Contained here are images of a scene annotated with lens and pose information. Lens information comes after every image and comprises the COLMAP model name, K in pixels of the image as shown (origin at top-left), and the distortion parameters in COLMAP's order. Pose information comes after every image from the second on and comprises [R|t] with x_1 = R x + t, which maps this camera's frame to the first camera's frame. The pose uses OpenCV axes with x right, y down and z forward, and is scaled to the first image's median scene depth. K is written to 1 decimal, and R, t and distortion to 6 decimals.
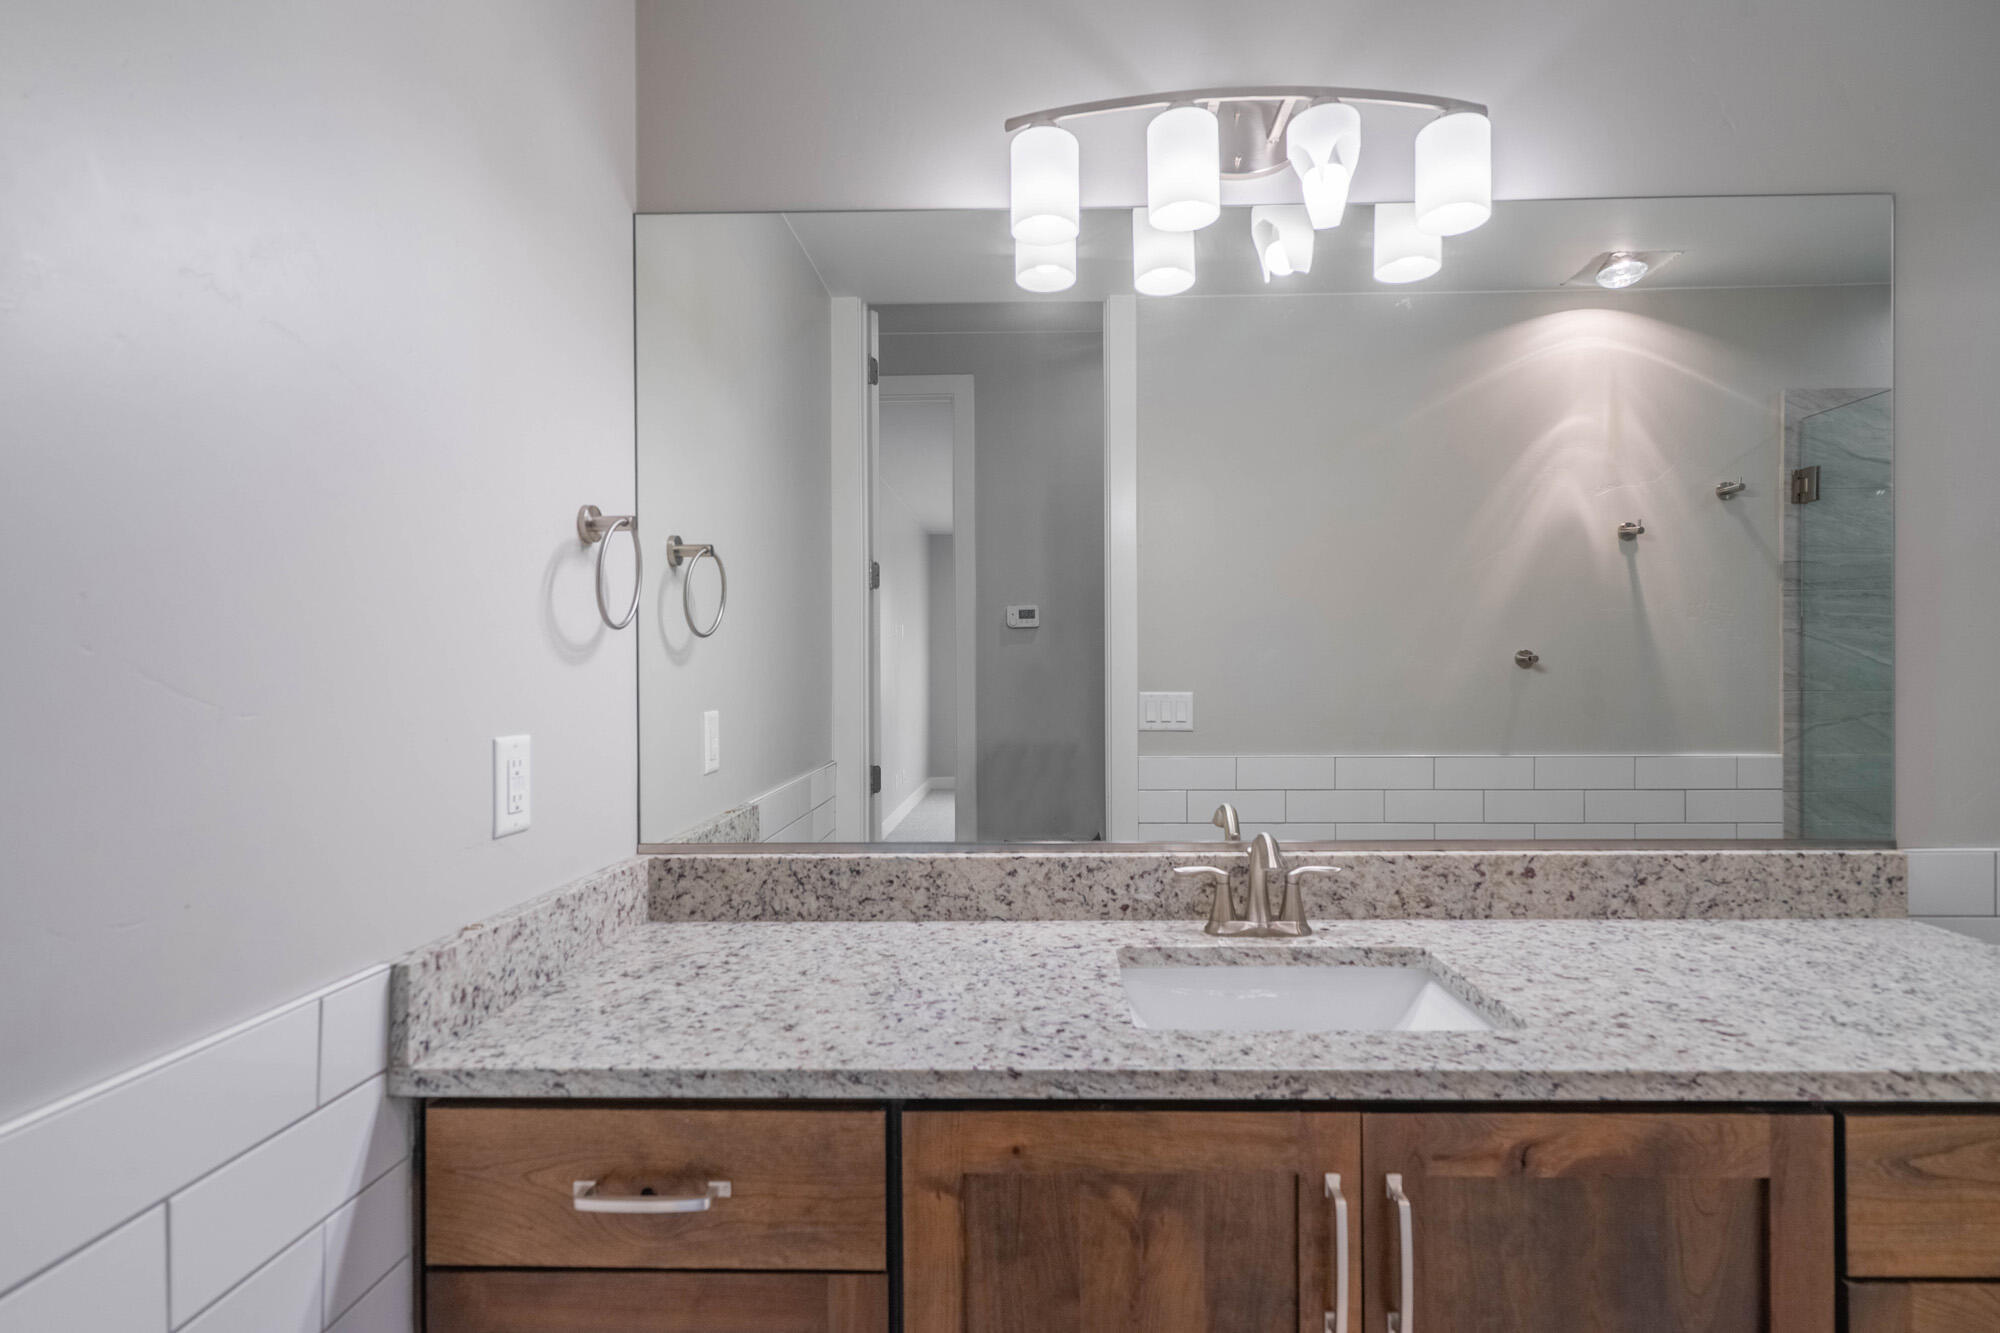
lens RADIAL K [[974.3, 0, 1004.4], [0, 974.3, 667.8], [0, 0, 1]] dist [-0.002767, 0.000682]
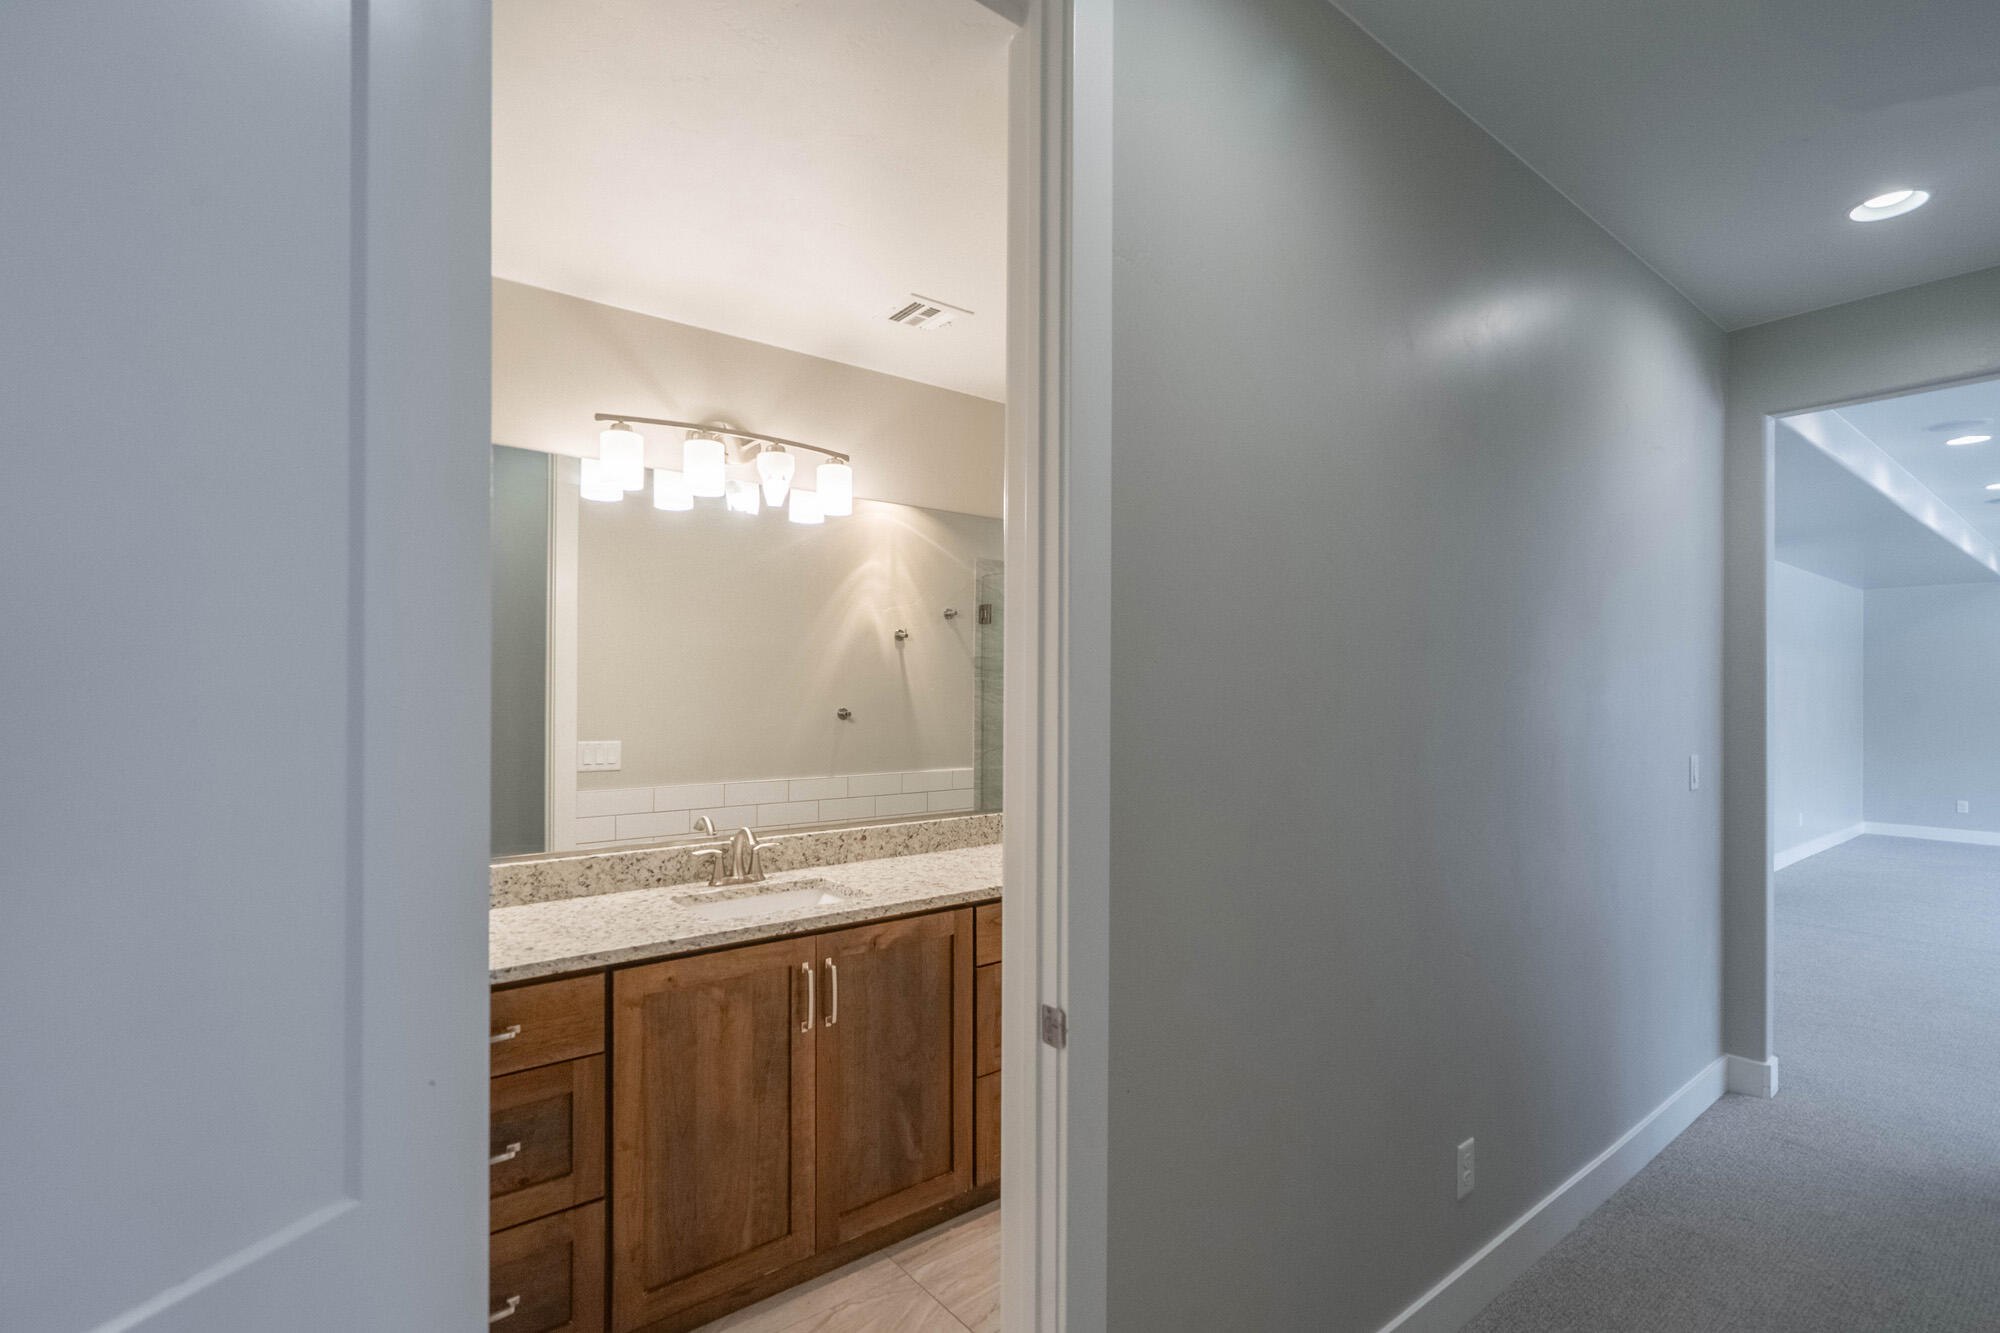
lens RADIAL K [[932.1, 0, 1005.9], [0, 932.1, 688.1], [0, 0, 1]] dist [-0.004248, -0.000522]
pose [[0.768034, 0.010393, 0.640325, -0.475596], [-0.005652, 0.999939, -0.009450, -0.081916], [-0.640384, 0.003639, 0.768046, -0.672338]]
